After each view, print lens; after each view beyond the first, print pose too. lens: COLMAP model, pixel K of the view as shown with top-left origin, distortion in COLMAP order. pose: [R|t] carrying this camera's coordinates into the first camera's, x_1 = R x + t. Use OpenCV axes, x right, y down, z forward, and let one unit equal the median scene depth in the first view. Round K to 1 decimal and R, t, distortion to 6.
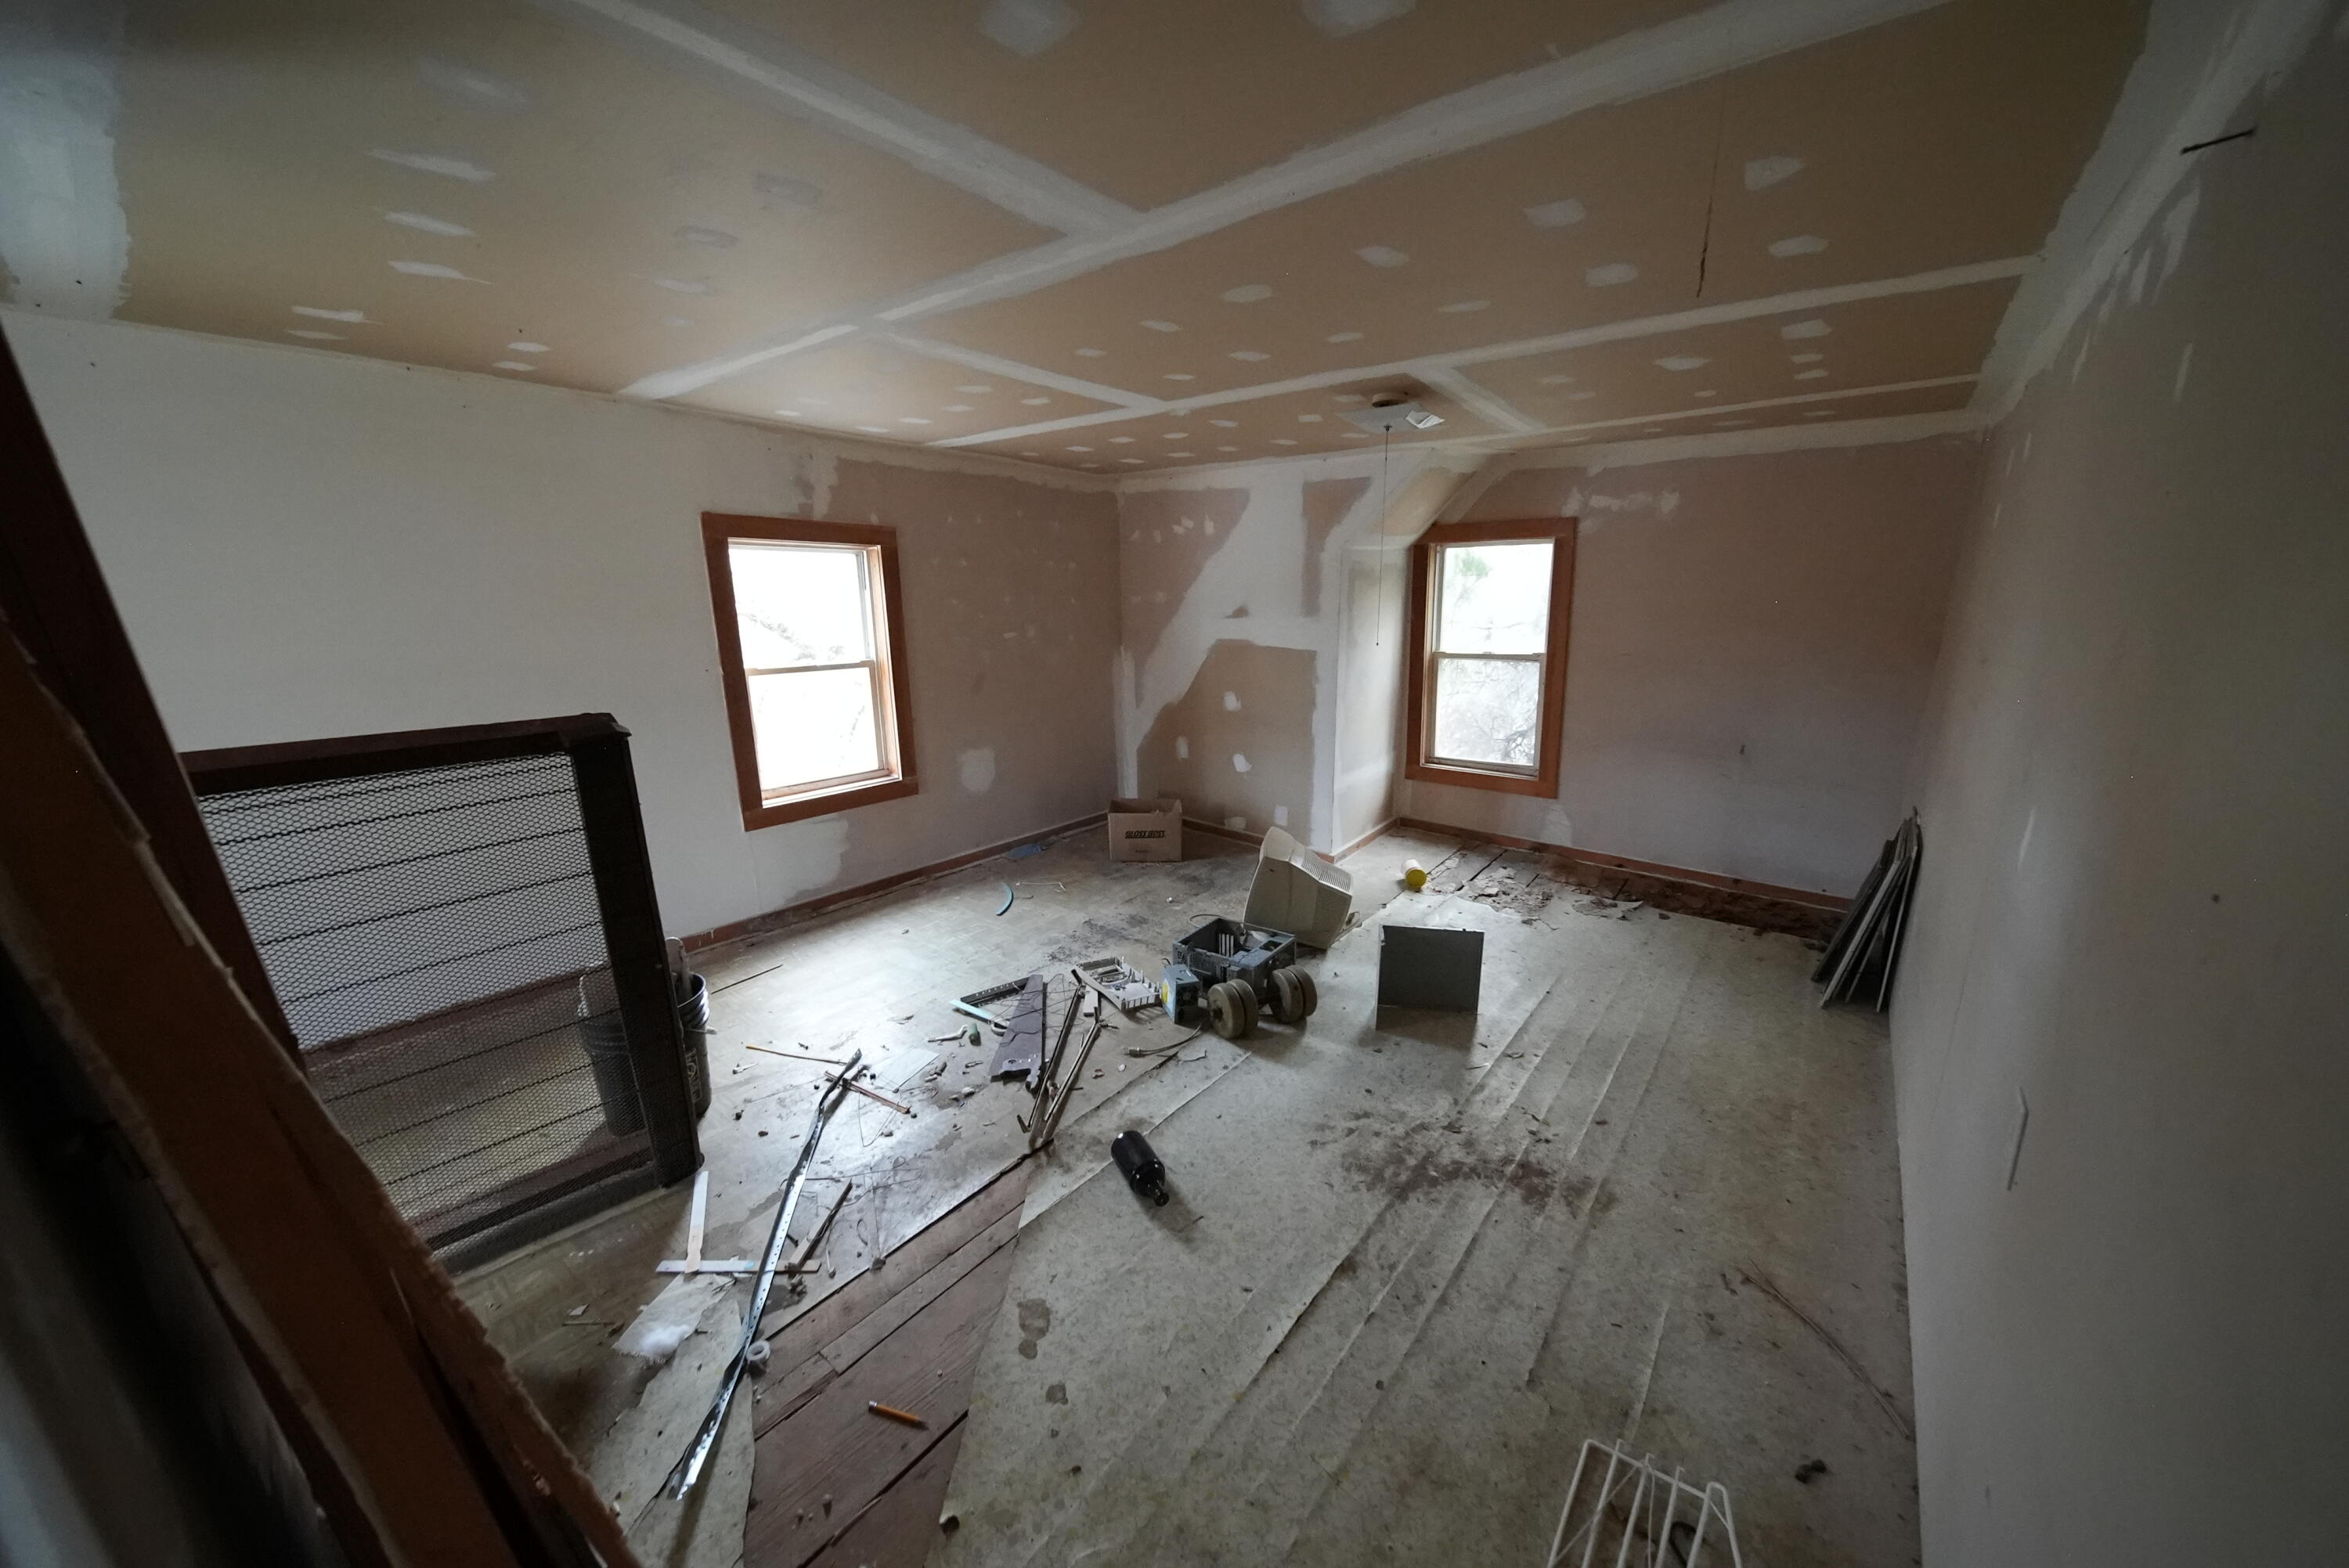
lens RADIAL K [[820.4, 0, 1166.9], [0, 820.4, 792.6], [0, 0, 1]] dist [-0.002172, -0.001135]
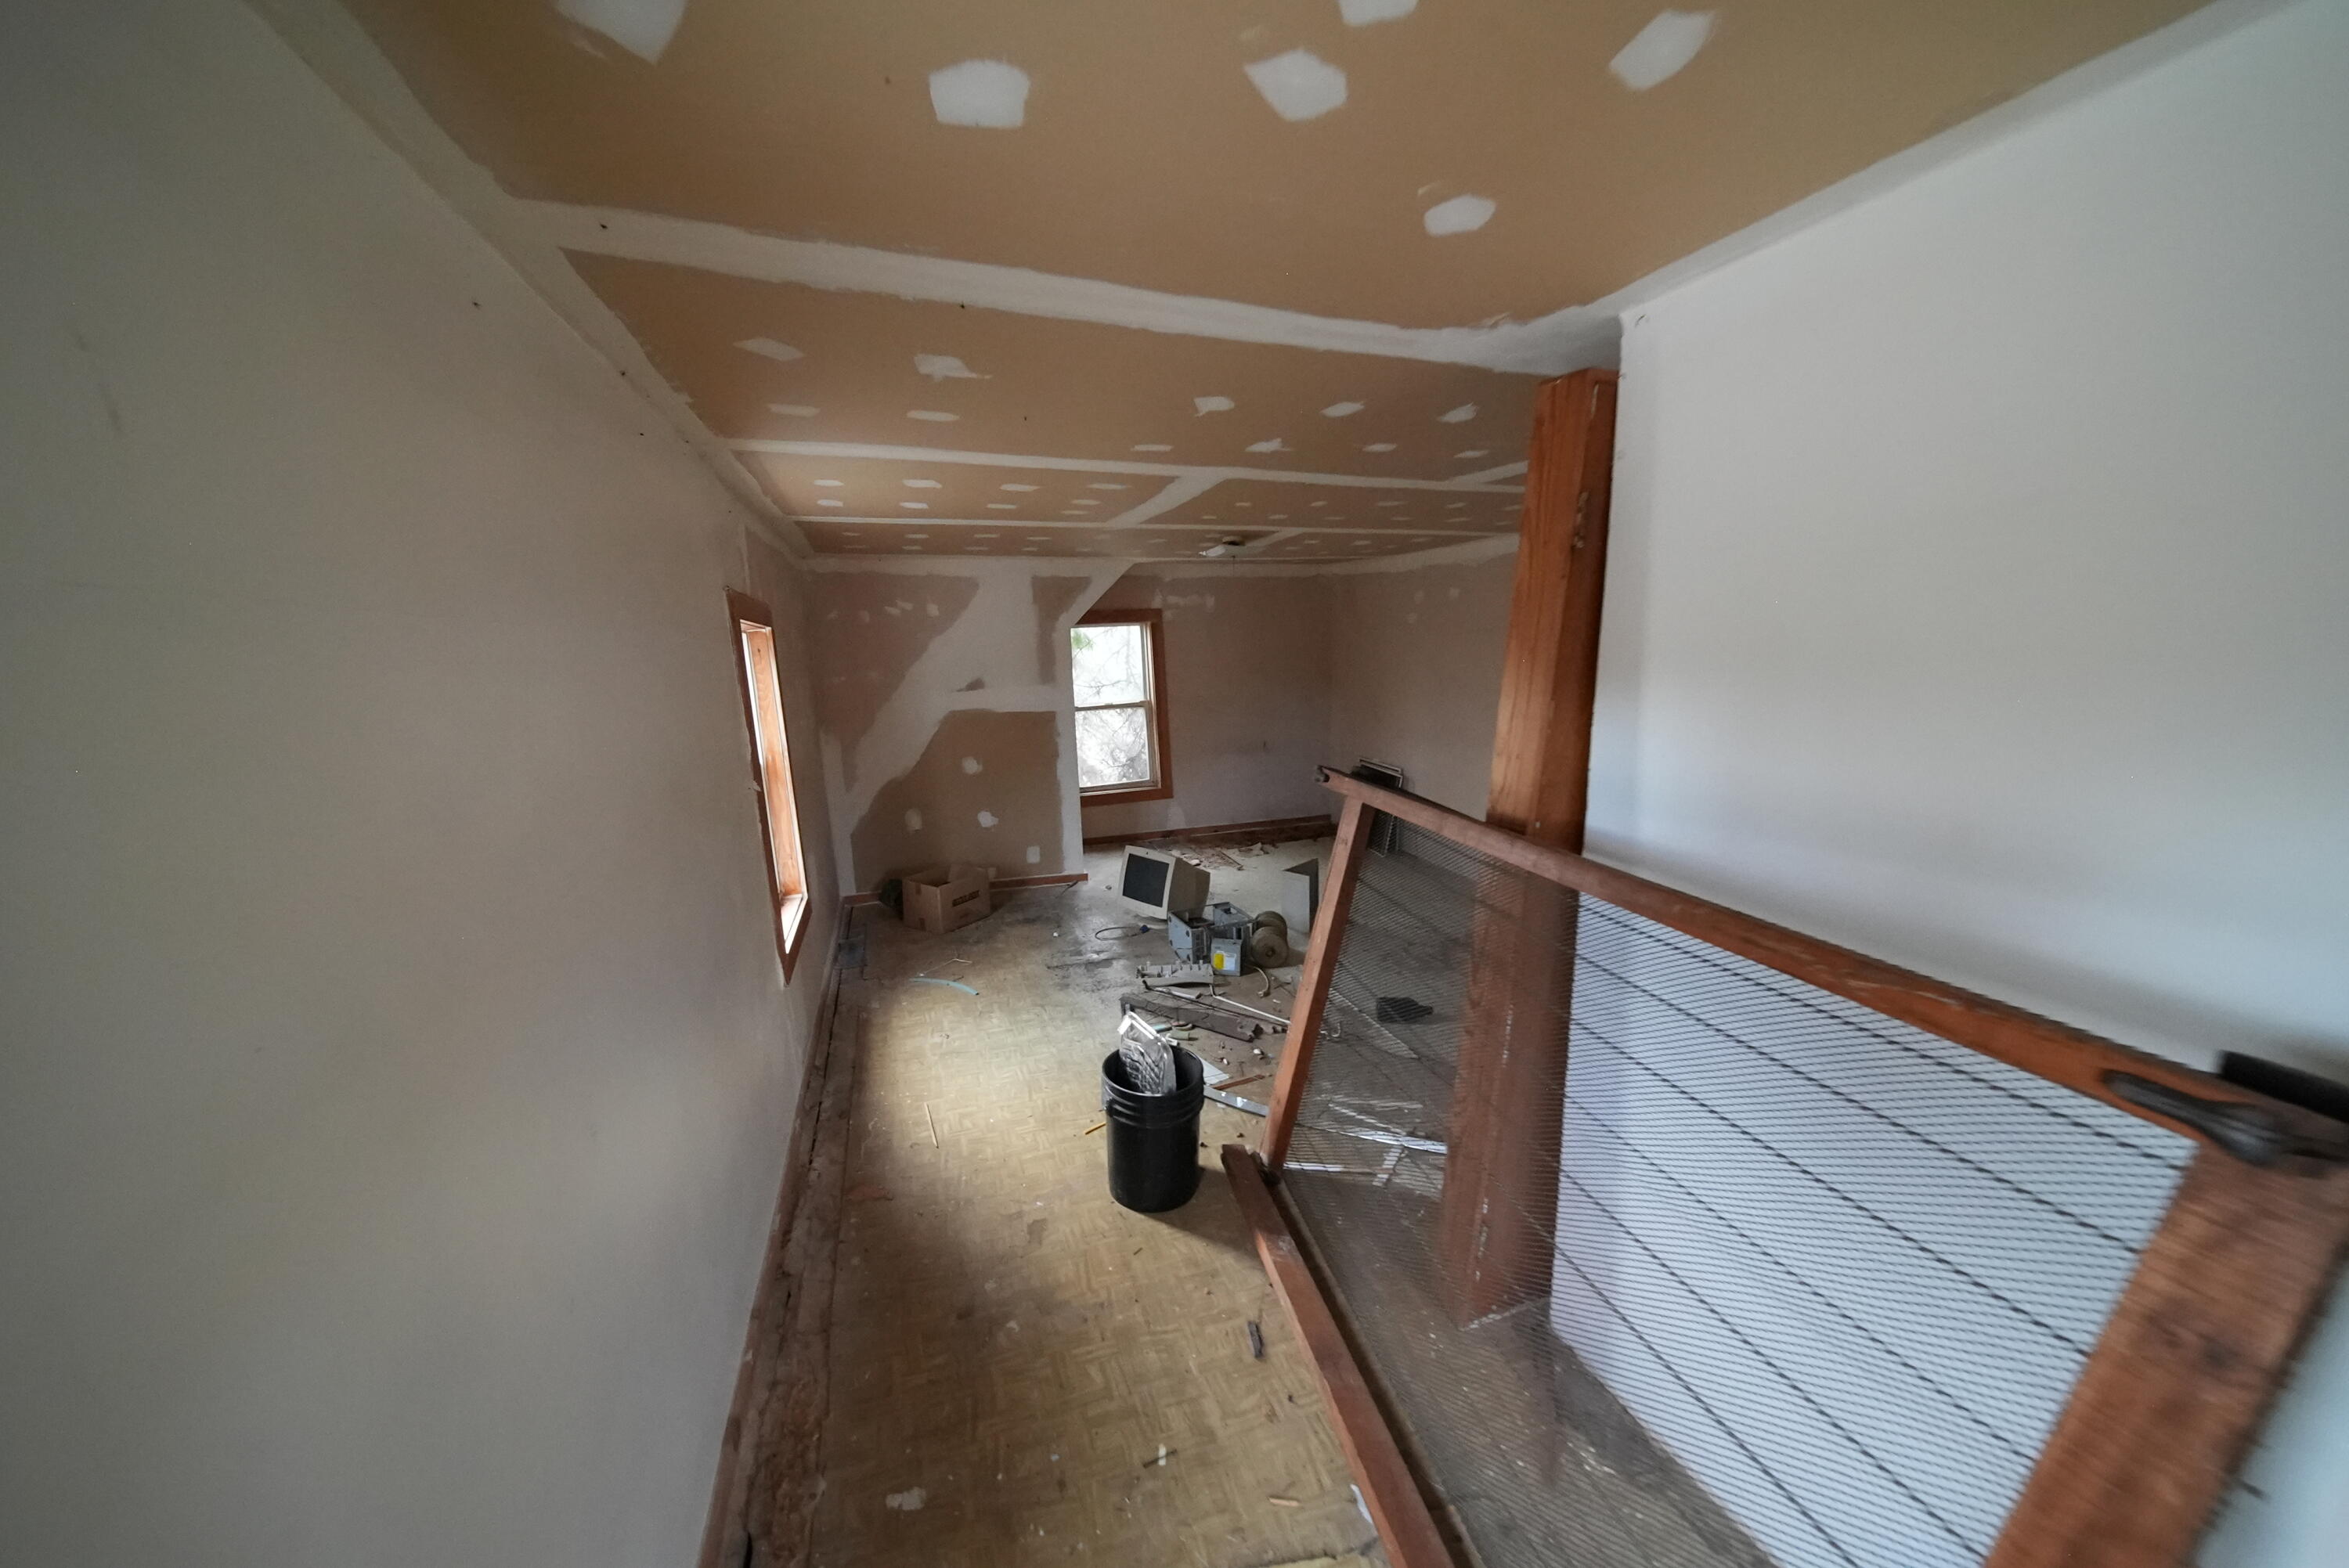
lens RADIAL K [[820.4, 0, 1170.1], [0, 820.4, 788.8], [0, 0, 1]] dist [-0.002172, -0.001135]
pose [[0.540914, -0.160858, 0.825552, -0.852576], [0.231964, 0.972005, 0.037407, -0.074163], [-0.808458, 0.171265, 0.563084, 0.214096]]
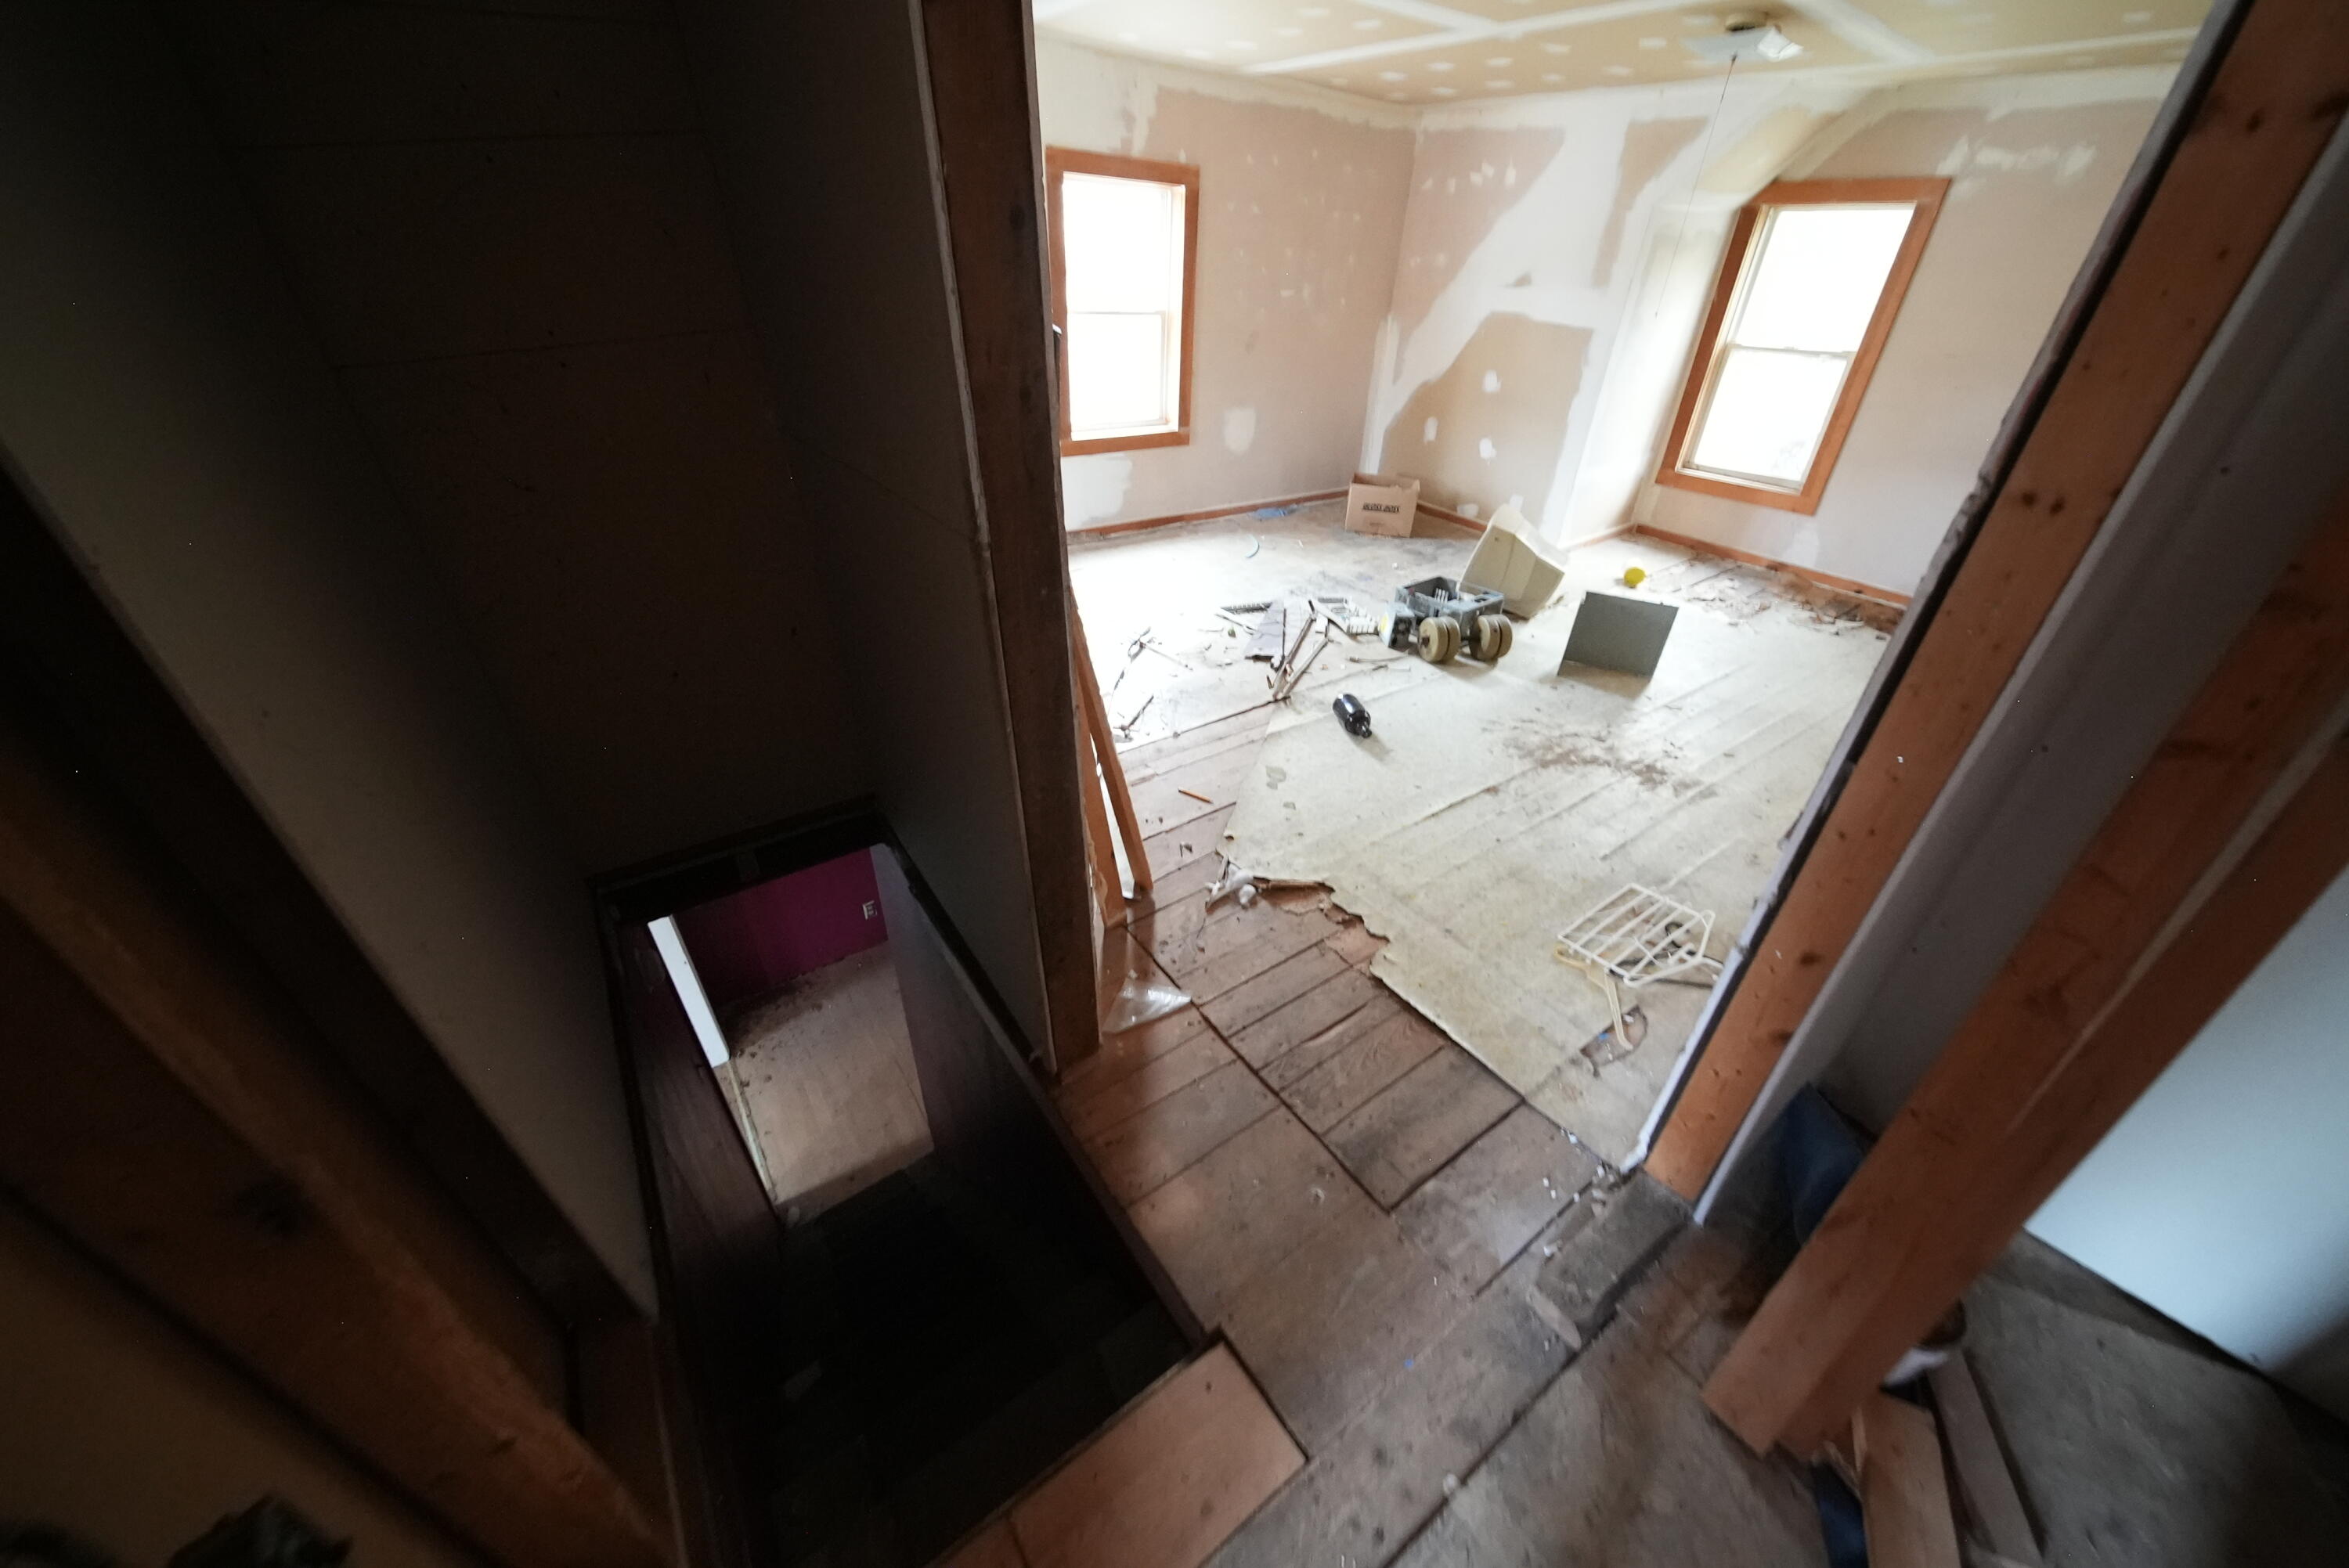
lens RADIAL K [[820.4, 0, 1167.8], [0, 820.4, 792.8], [0, 0, 1]] dist [-0.002172, -0.001135]
pose [[0.964170, 0.178182, -0.196537, -0.021373], [-0.103539, 0.934853, 0.339602, 0.075325], [0.244244, -0.307085, 0.919806, -0.224887]]
